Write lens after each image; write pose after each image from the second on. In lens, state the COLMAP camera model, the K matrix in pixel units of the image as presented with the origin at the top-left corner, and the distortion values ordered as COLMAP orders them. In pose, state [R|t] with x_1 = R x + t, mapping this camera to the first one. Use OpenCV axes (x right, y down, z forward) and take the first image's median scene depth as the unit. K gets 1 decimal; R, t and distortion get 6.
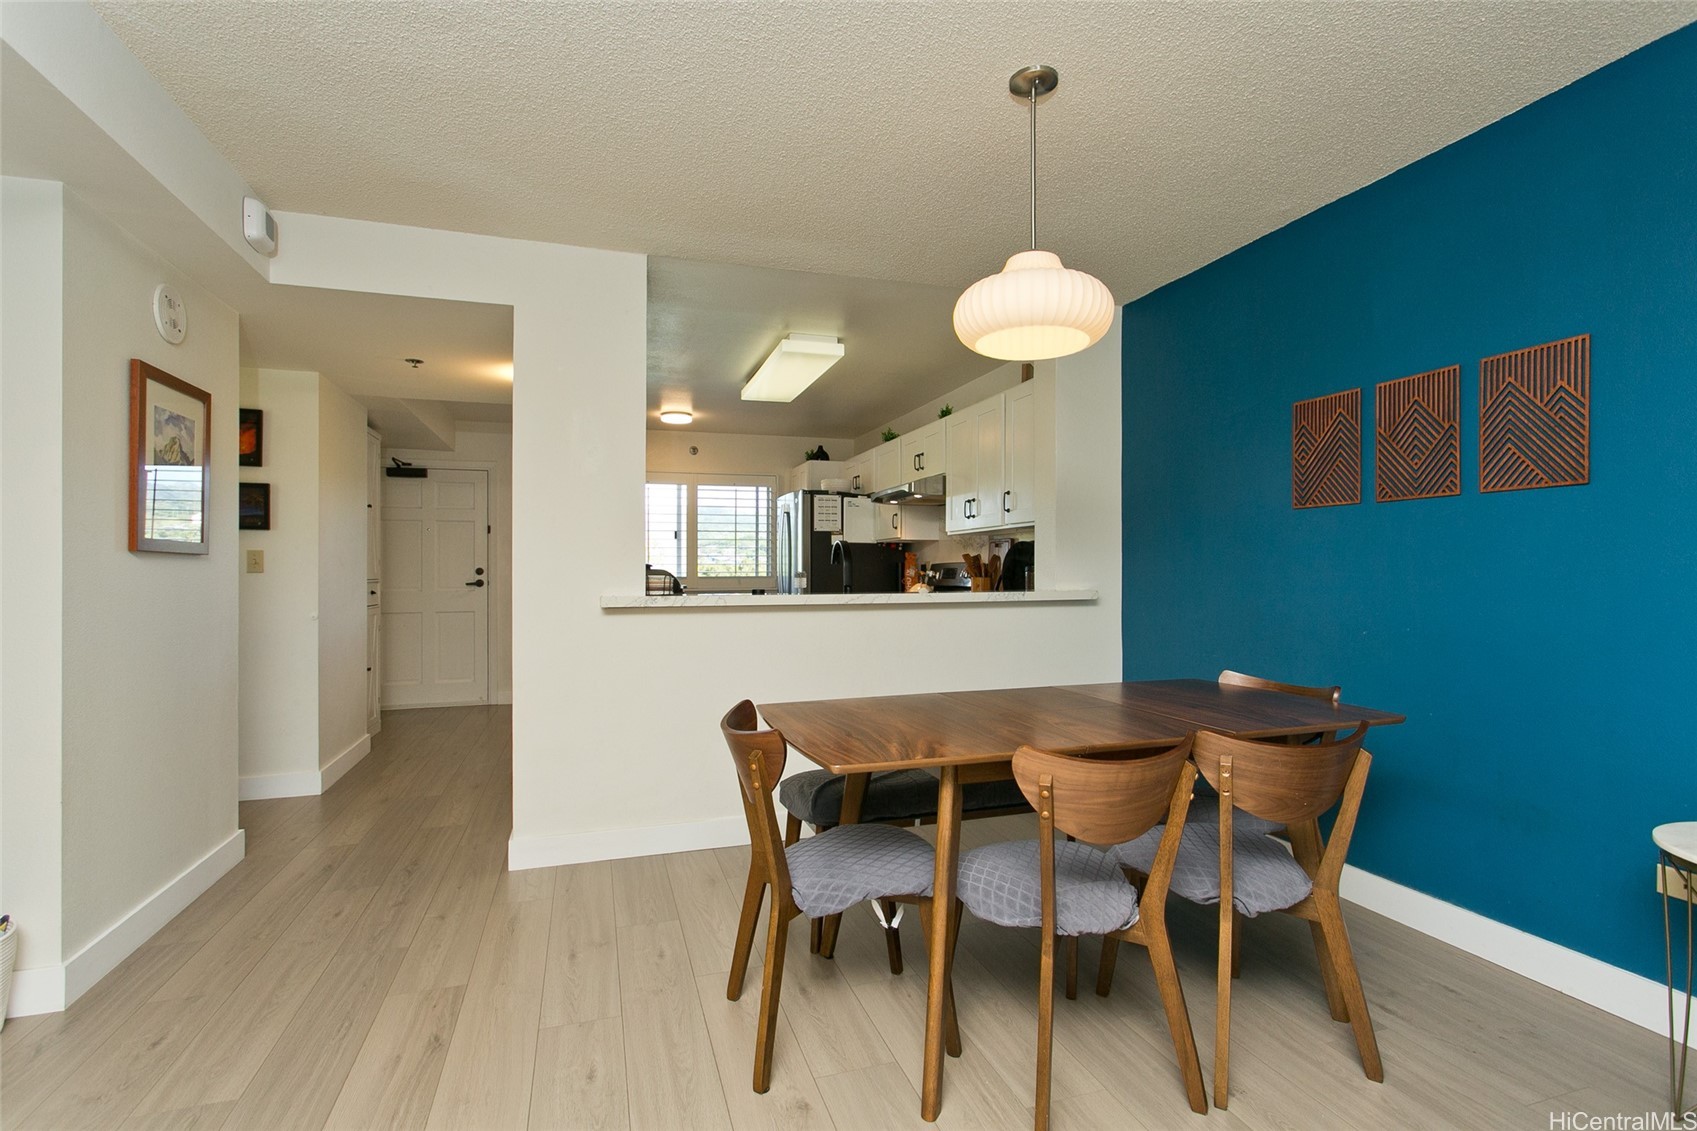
lens RADIAL K [[797.1, 0, 849.2], [0, 797.1, 569.6], [0, 0, 1]] dist [0.006691, -0.000138]
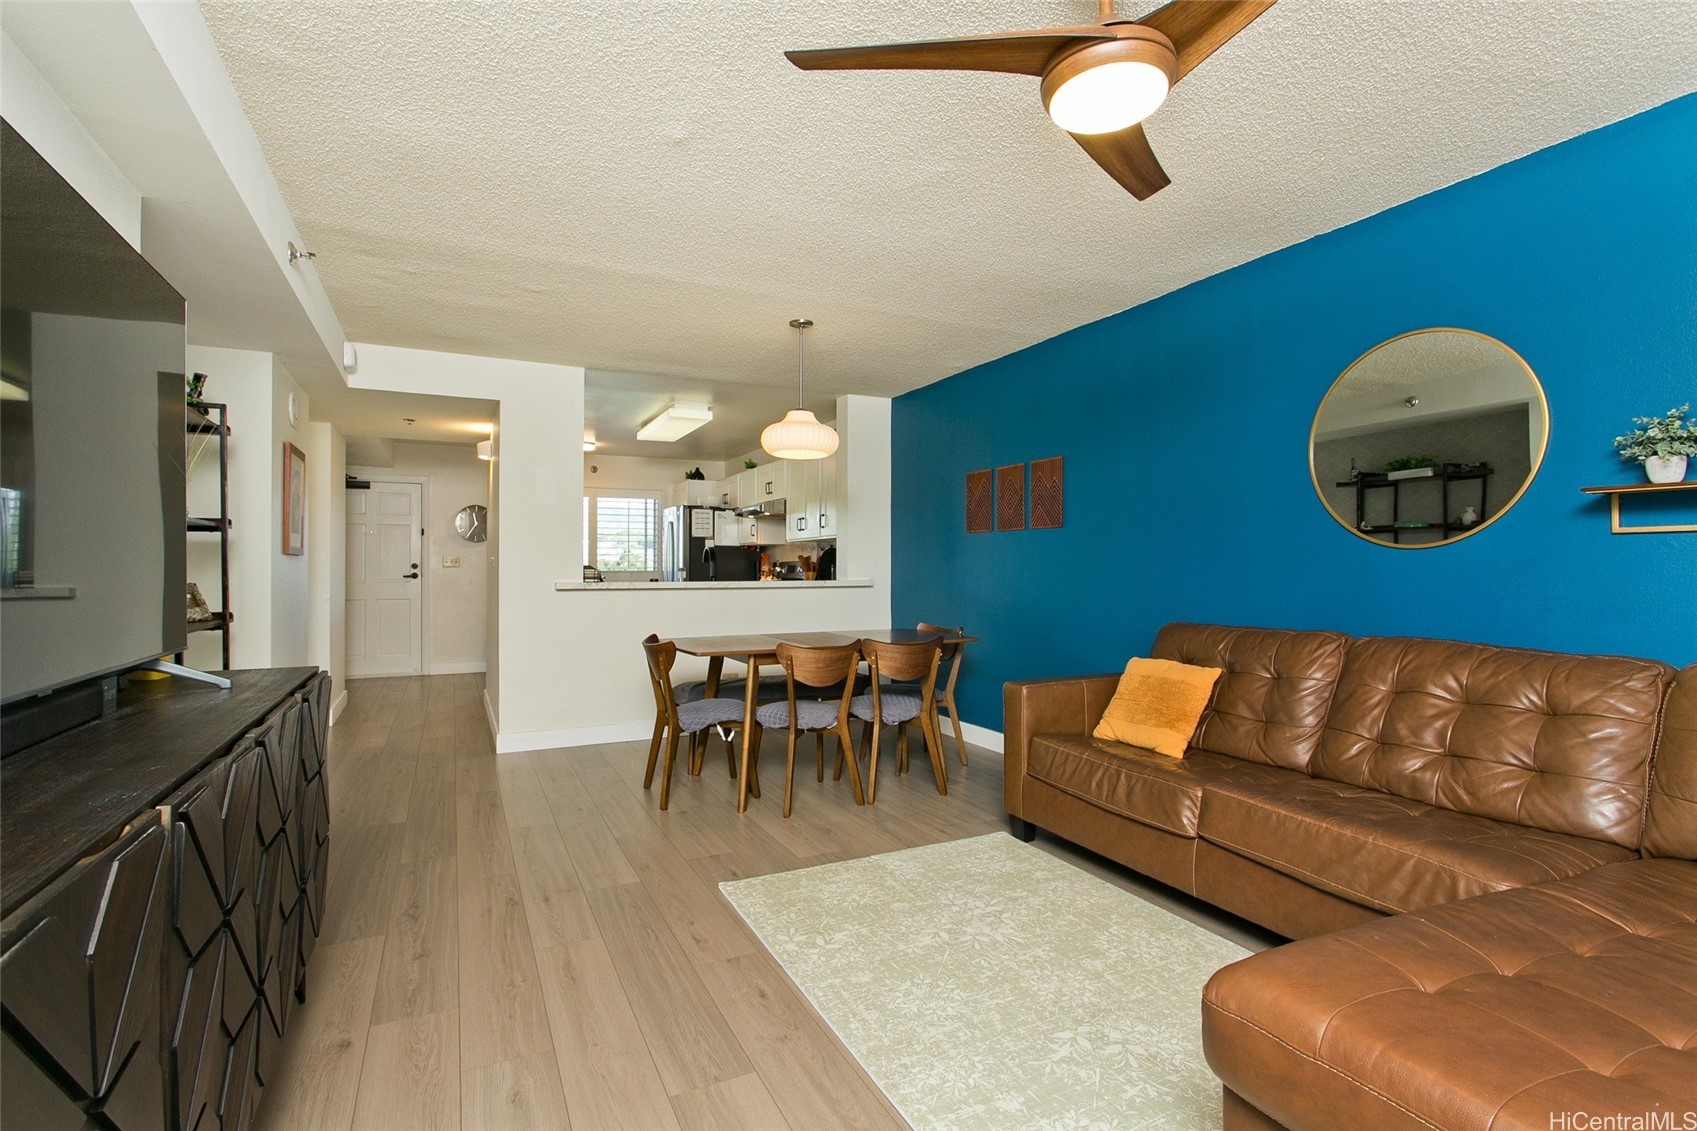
lens RADIAL K [[797.1, 0, 843.1], [0, 797.1, 568.1], [0, 0, 1]] dist [0.006691, -0.000138]
pose [[0.990162, 0.002038, 0.139914, 0.018321], [-0.003233, 0.999960, 0.008313, -0.007662], [-0.139892, -0.008683, 0.990129, -0.328133]]
